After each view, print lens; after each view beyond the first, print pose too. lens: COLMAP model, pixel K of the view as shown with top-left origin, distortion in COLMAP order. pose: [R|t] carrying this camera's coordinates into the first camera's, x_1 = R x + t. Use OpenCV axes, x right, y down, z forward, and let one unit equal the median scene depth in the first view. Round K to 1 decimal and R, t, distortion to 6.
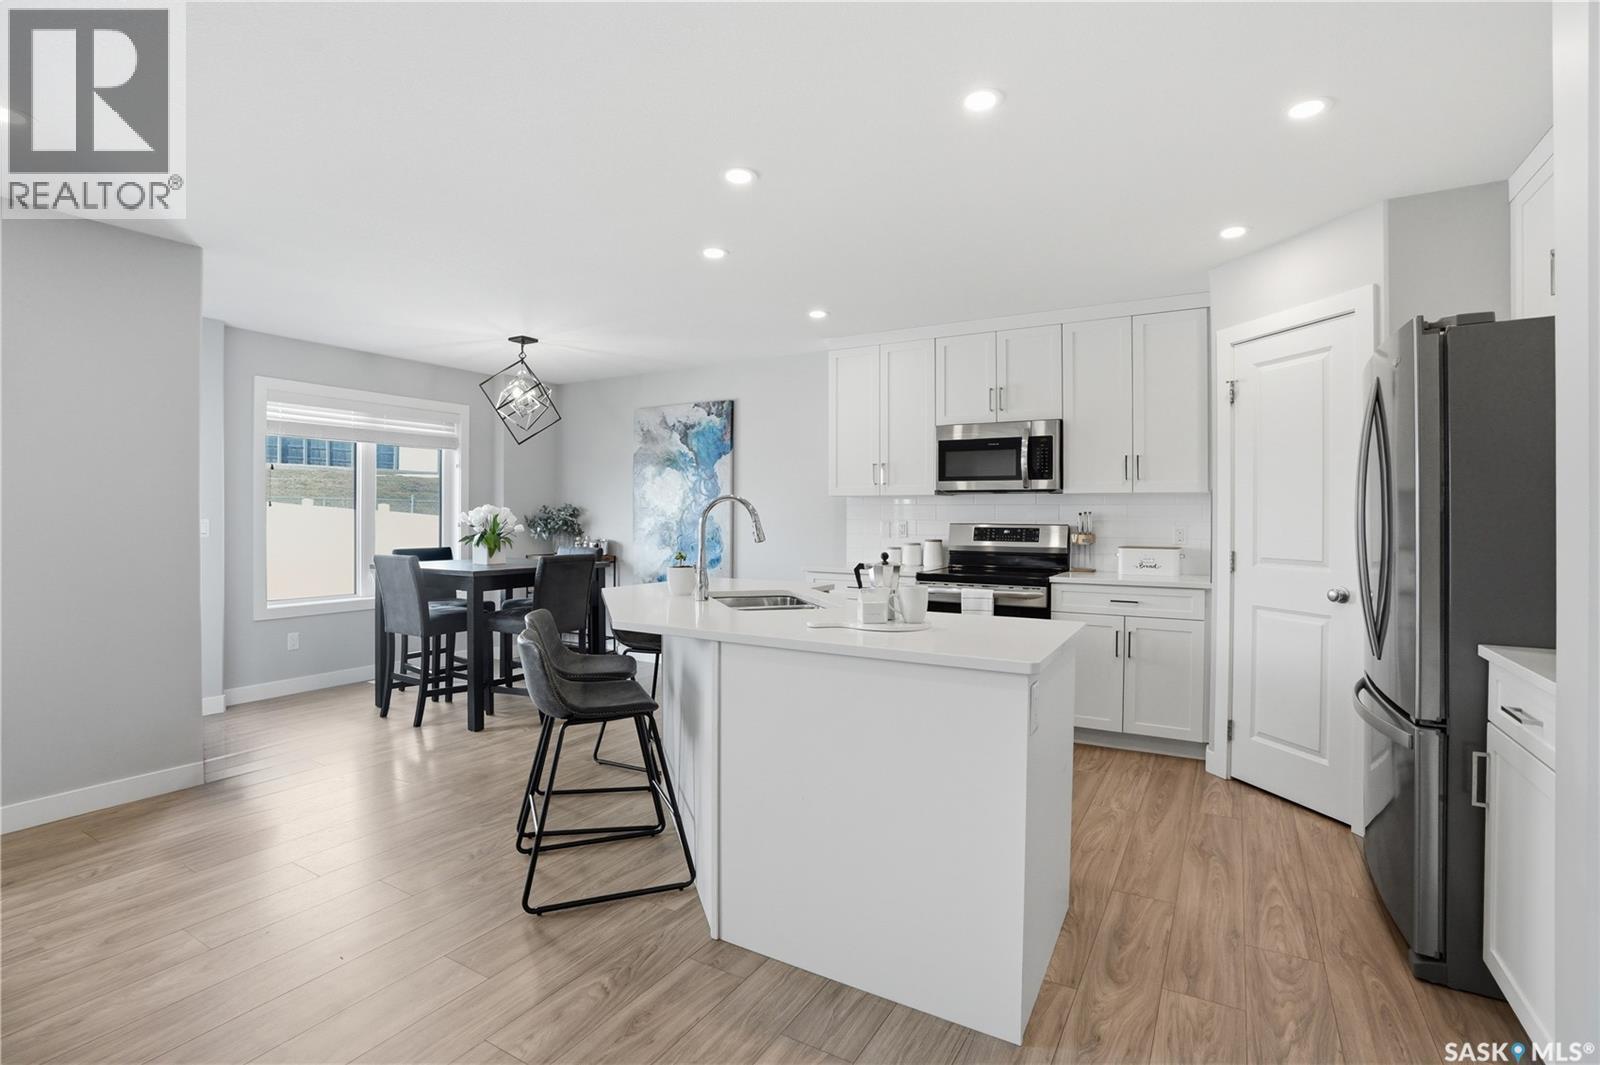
lens RADIAL K [[755.3, 0, 802.1], [0, 755.3, 523.2], [0, 0, 1]] dist [-0.076076, 0.040840]
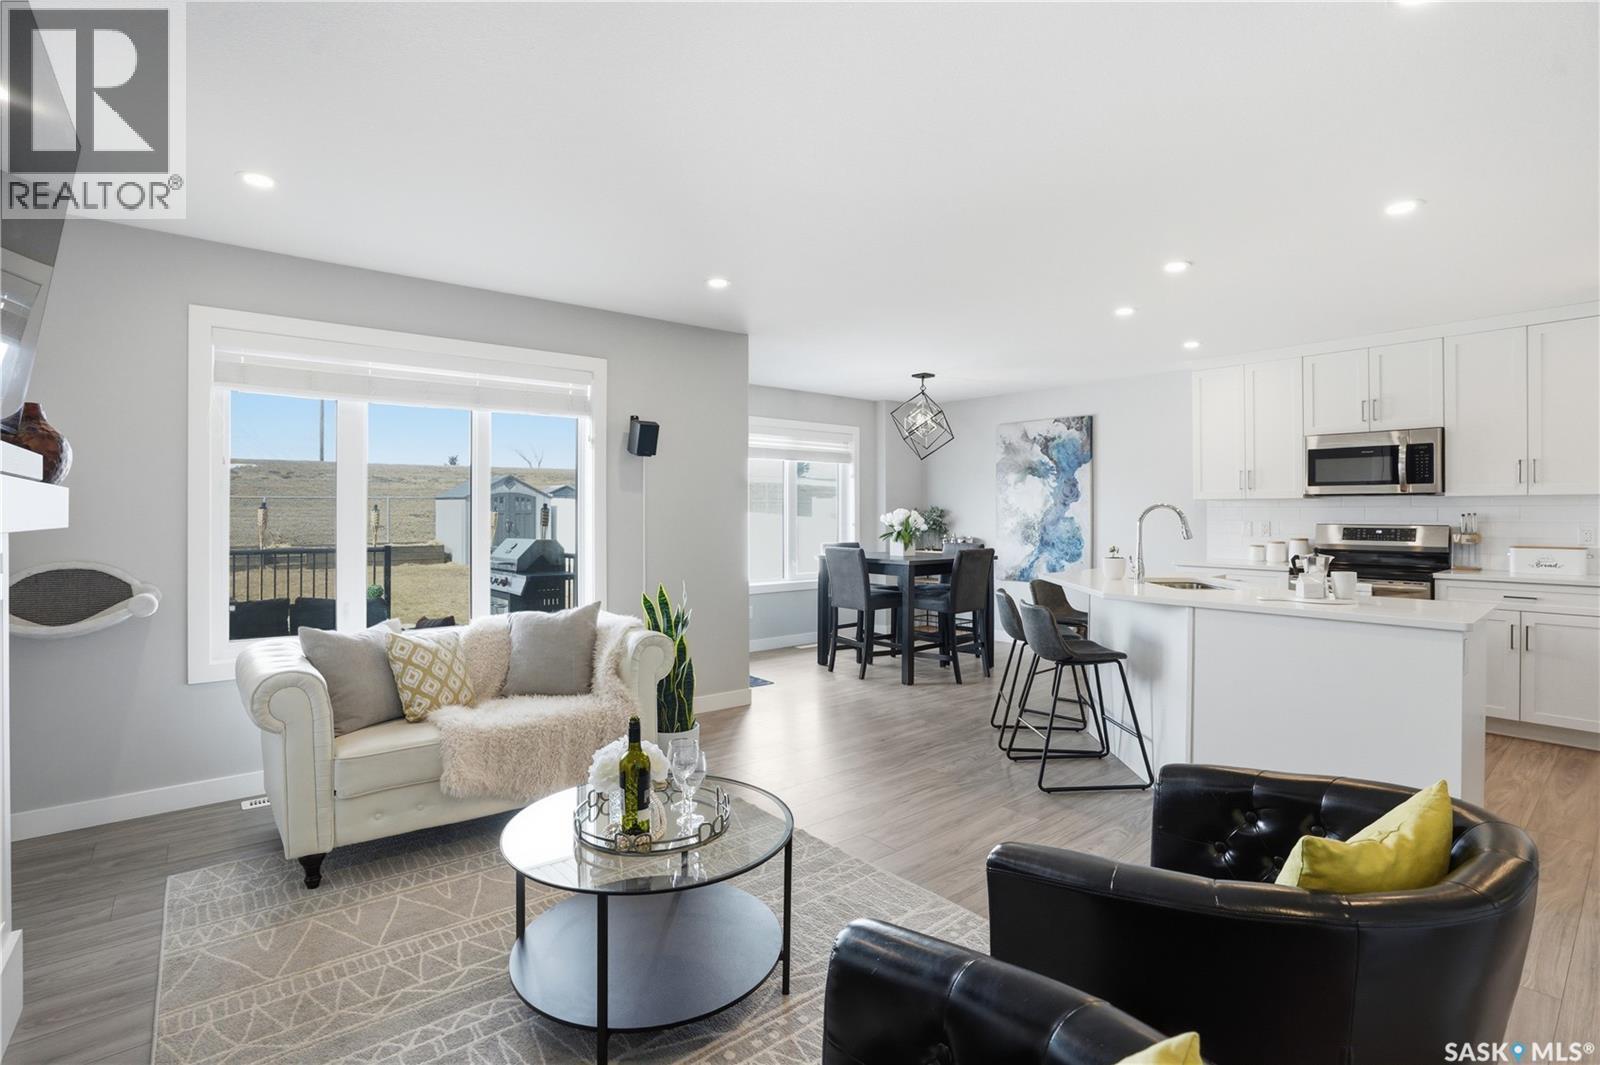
lens RADIAL K [[758.4, 0, 799.5], [0, 758.4, 514.7], [0, 0, 1]] dist [-0.075390, 0.029659]
pose [[0.939701, -0.003214, -0.341982, -0.155619], [0.000307, 0.999963, -0.008553, -0.004364], [0.341997, 0.007932, 0.939668, -0.280034]]
